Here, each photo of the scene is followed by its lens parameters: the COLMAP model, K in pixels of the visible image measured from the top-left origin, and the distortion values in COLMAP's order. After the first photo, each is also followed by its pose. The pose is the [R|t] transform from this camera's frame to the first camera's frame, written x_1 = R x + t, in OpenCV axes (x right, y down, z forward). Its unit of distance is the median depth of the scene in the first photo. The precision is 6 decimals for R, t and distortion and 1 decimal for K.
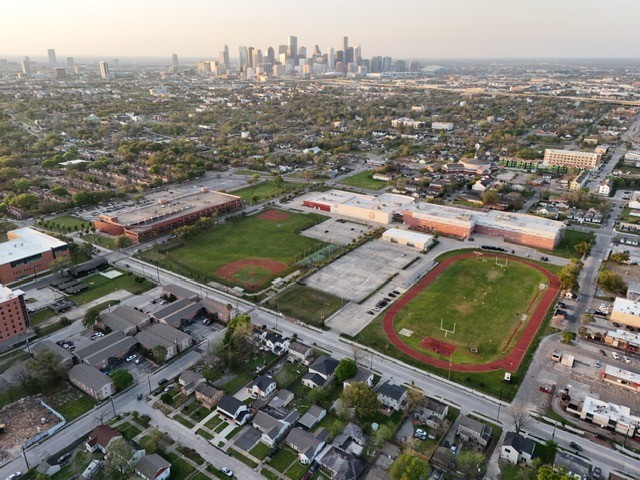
lens RADIAL K [[468.5, 0, 320.0], [0, 468.5, 240.0], [0, 0, 1]] dist [0.070669, -0.063956]
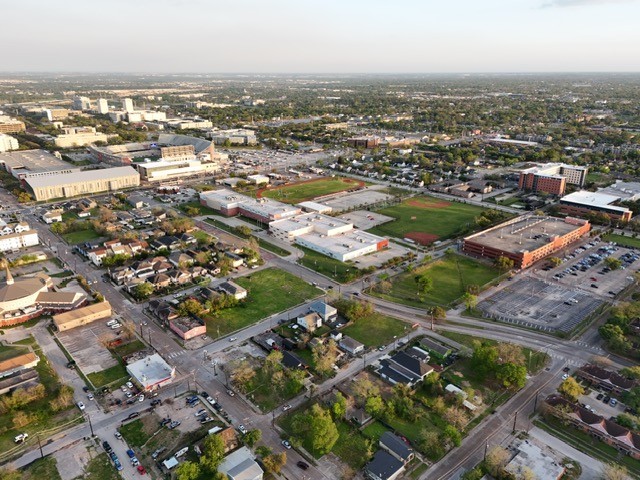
lens RADIAL K [[468.5, 0, 320.0], [0, 468.5, 240.0], [0, 0, 1]] dist [0.070669, -0.063956]
pose [[-0.973405, -0.080181, 0.214602, -0.109593], [0.080240, 0.758085, 0.647200, -0.713309], [-0.214579, 0.647208, -0.731490, 1.825873]]
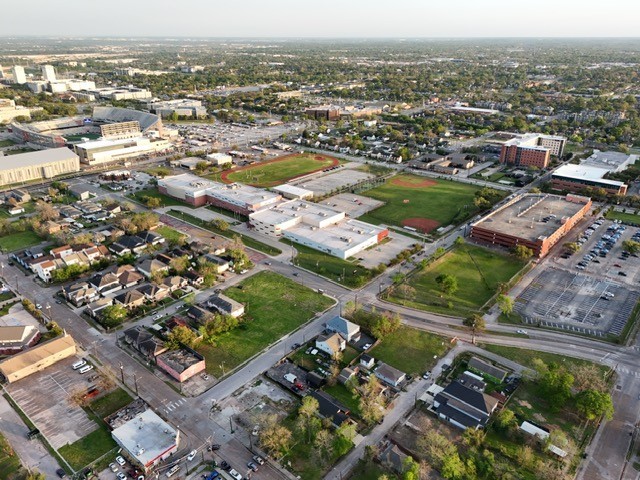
lens RADIAL K [[468.5, 0, 320.0], [0, 468.5, 240.0], [0, 0, 1]] dist [0.070669, -0.063956]
pose [[-0.994829, -0.045382, 0.090864, 0.004169], [0.031671, 0.711409, 0.702064, -0.672387], [-0.096502, 0.701311, -0.706293, 1.724356]]
